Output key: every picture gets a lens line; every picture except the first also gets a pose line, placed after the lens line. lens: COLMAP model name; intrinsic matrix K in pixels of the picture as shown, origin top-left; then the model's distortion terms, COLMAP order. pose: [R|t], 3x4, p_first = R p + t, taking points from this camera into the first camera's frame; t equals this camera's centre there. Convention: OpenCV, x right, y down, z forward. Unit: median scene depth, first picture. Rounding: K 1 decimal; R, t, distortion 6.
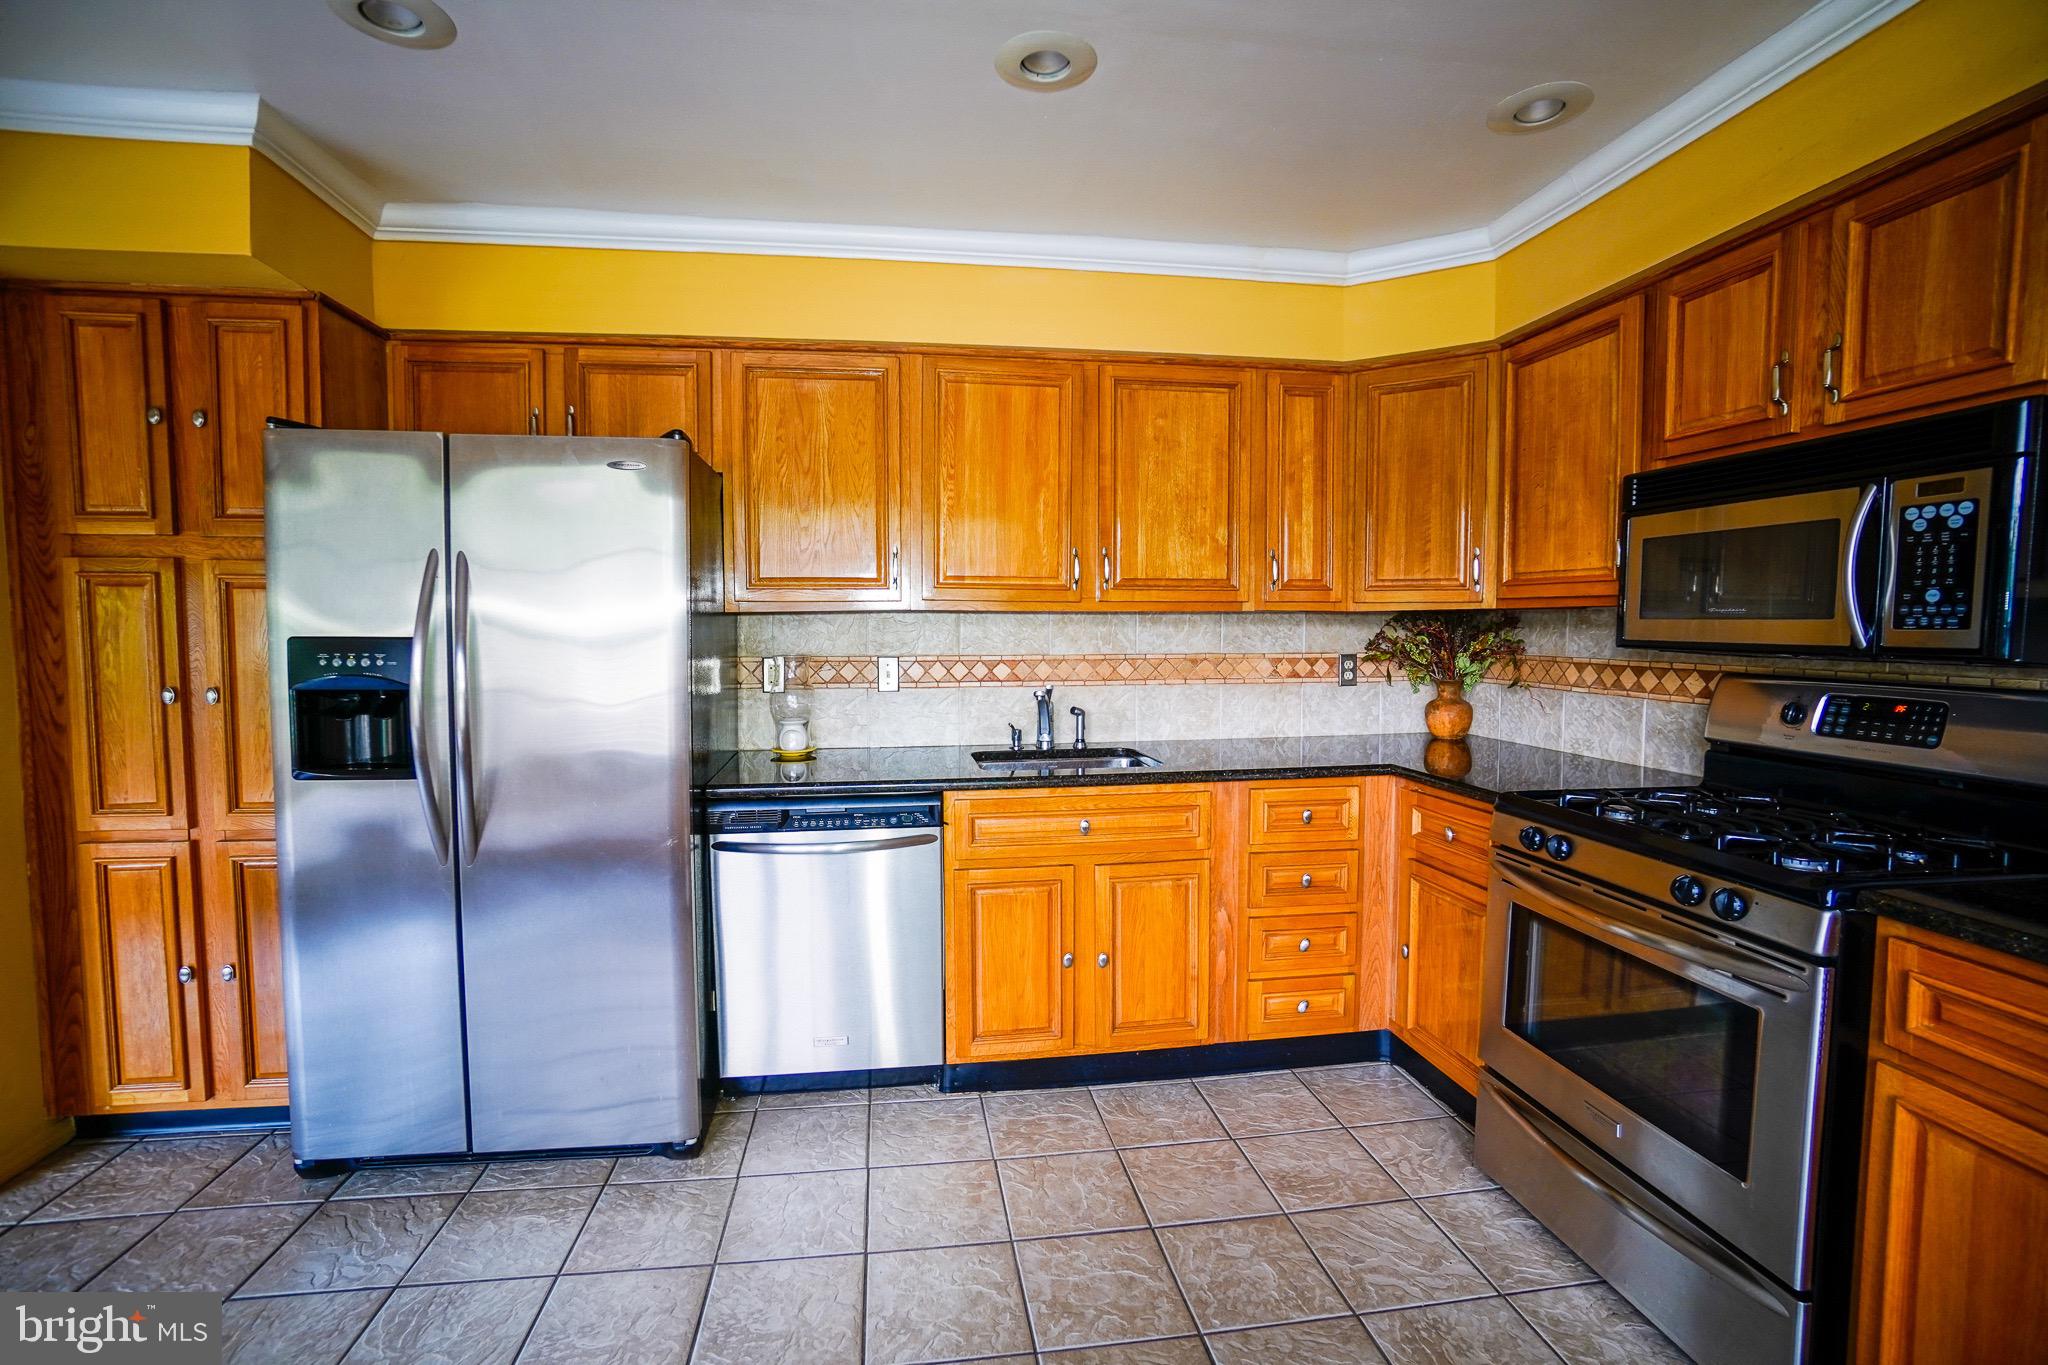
lens RADIAL K [[902.1, 0, 1013.4], [0, 902.1, 675.9], [0, 0, 1]] dist [-0.064254, 0.022286]
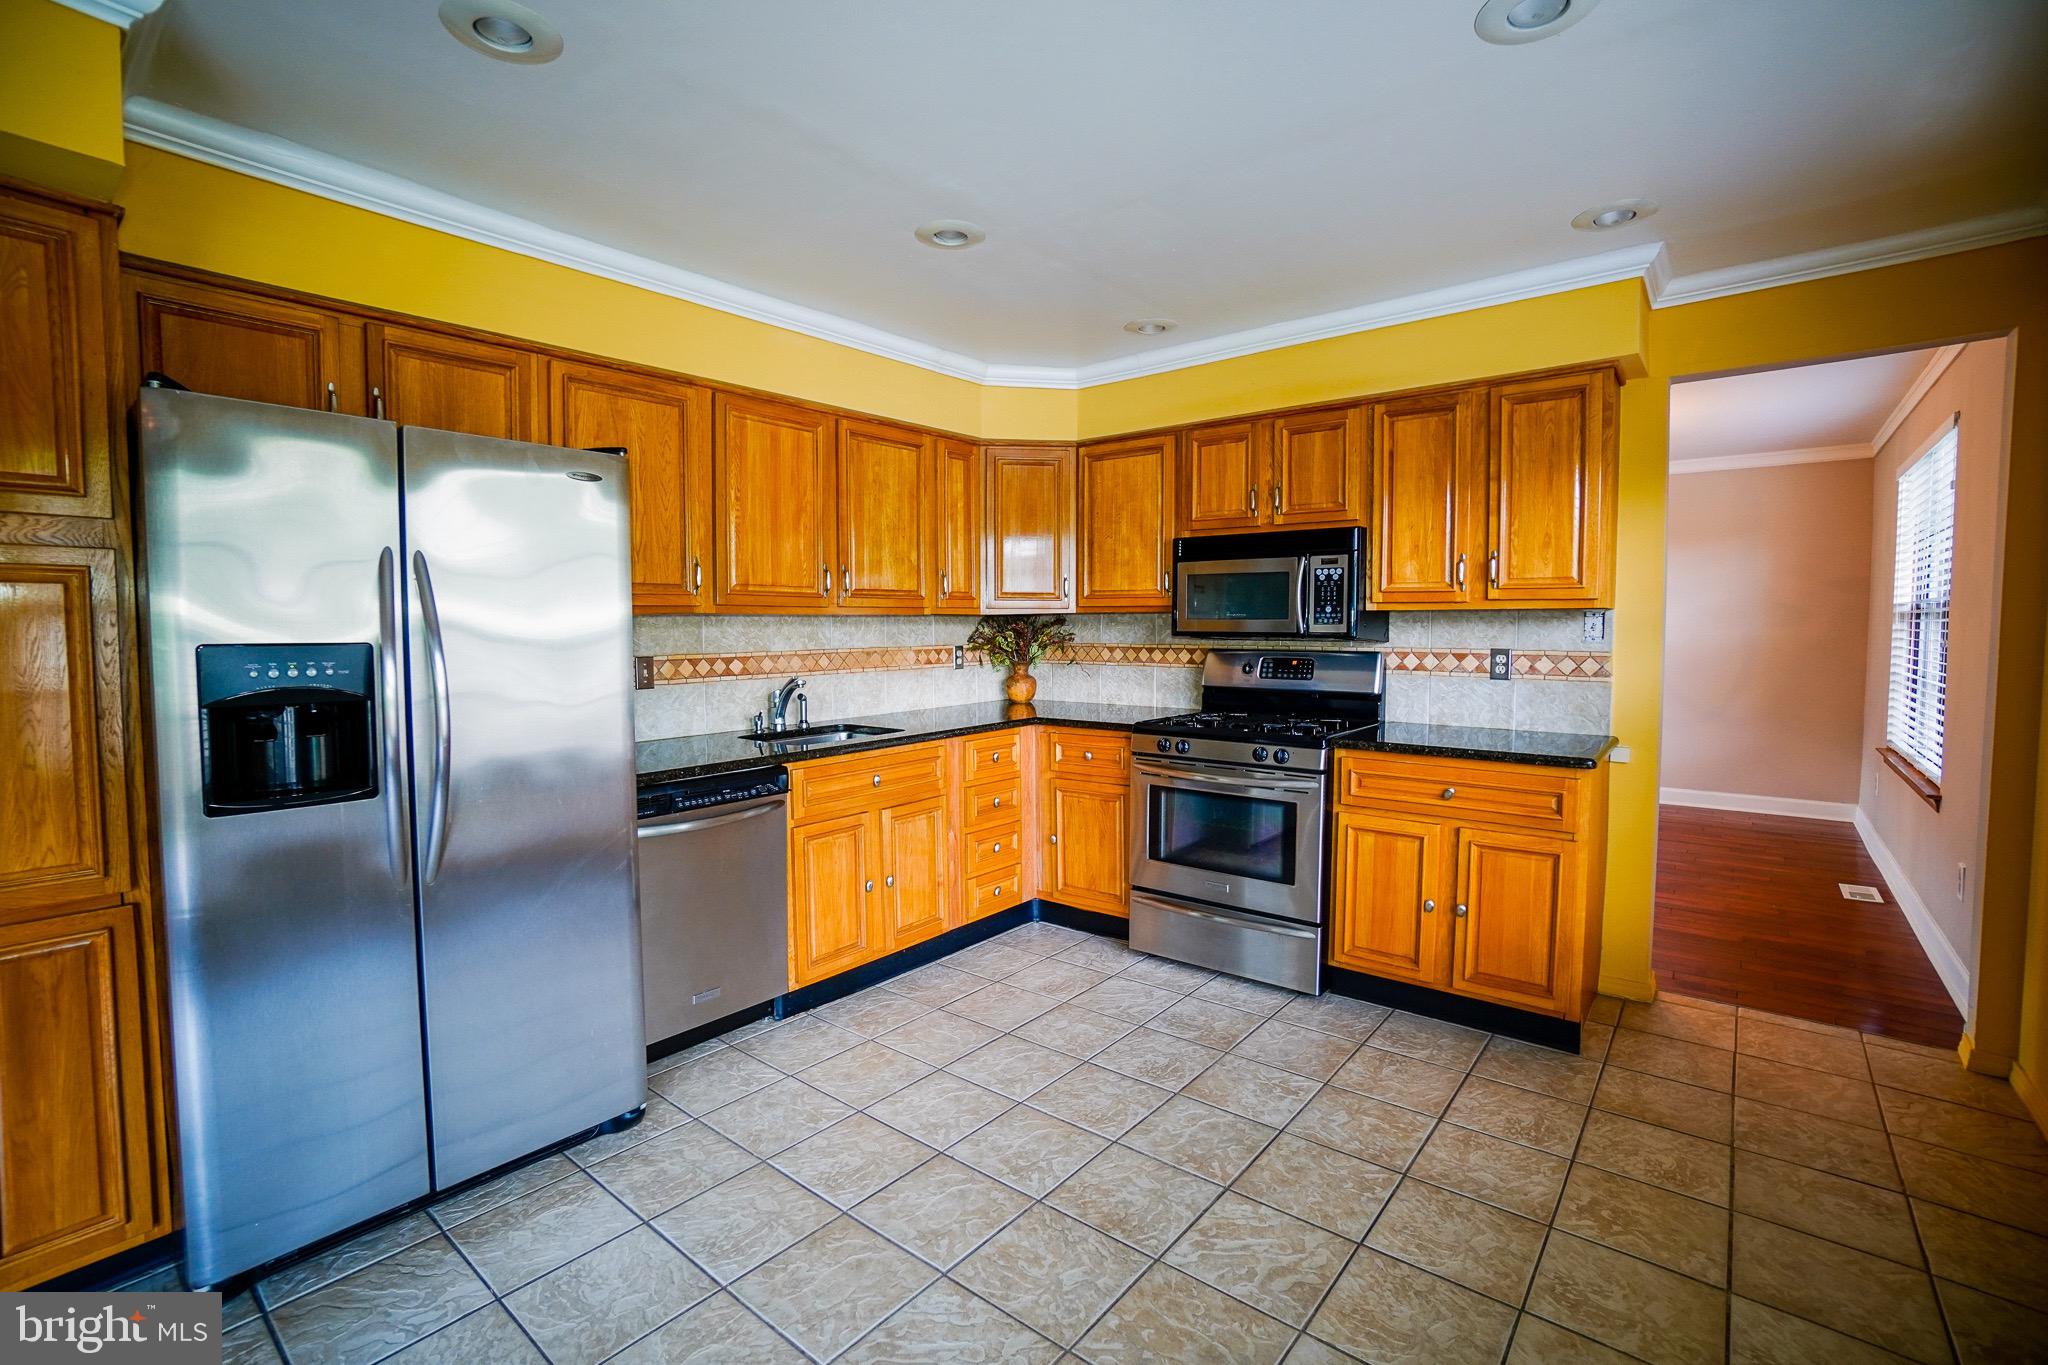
lens RADIAL K [[902.1, 0, 1013.4], [0, 902.1, 675.9], [0, 0, 1]] dist [-0.064254, 0.022286]
pose [[0.739983, -0.043128, 0.671242, -0.629311], [0.043311, 0.998926, 0.016435, 0.003616], [-0.671230, 0.016910, 0.741056, -0.097082]]
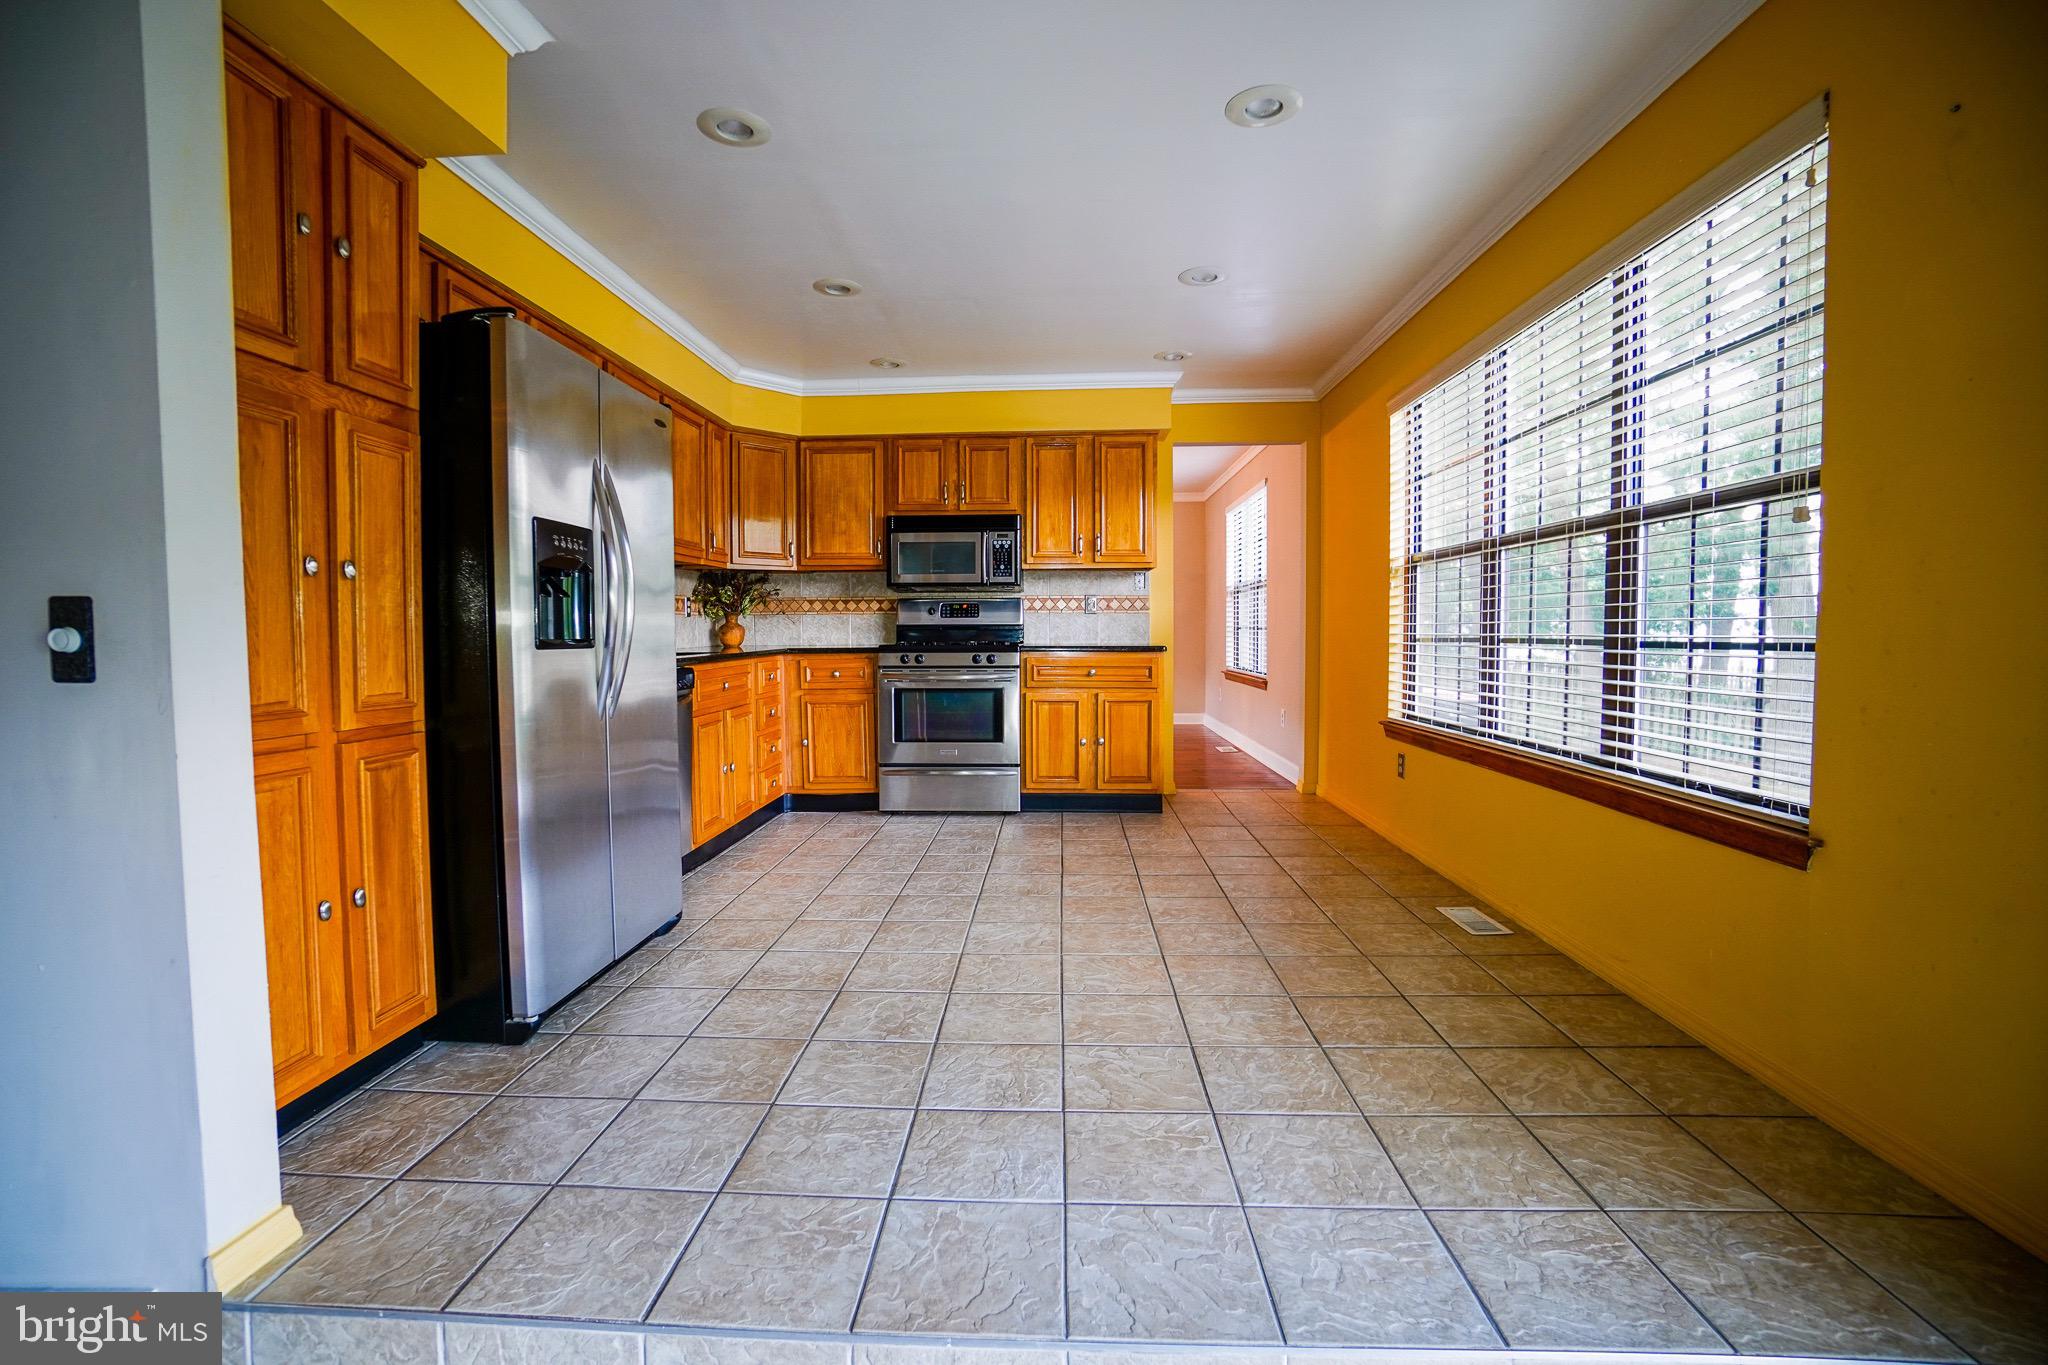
lens RADIAL K [[902.1, 0, 1013.4], [0, 902.1, 675.9], [0, 0, 1]] dist [-0.064254, 0.022286]
pose [[0.188536, -0.050362, 0.980774, -1.406606], [0.061435, 0.997333, 0.039402, 0.114504], [-0.980143, 0.052826, 0.191127, 0.165904]]
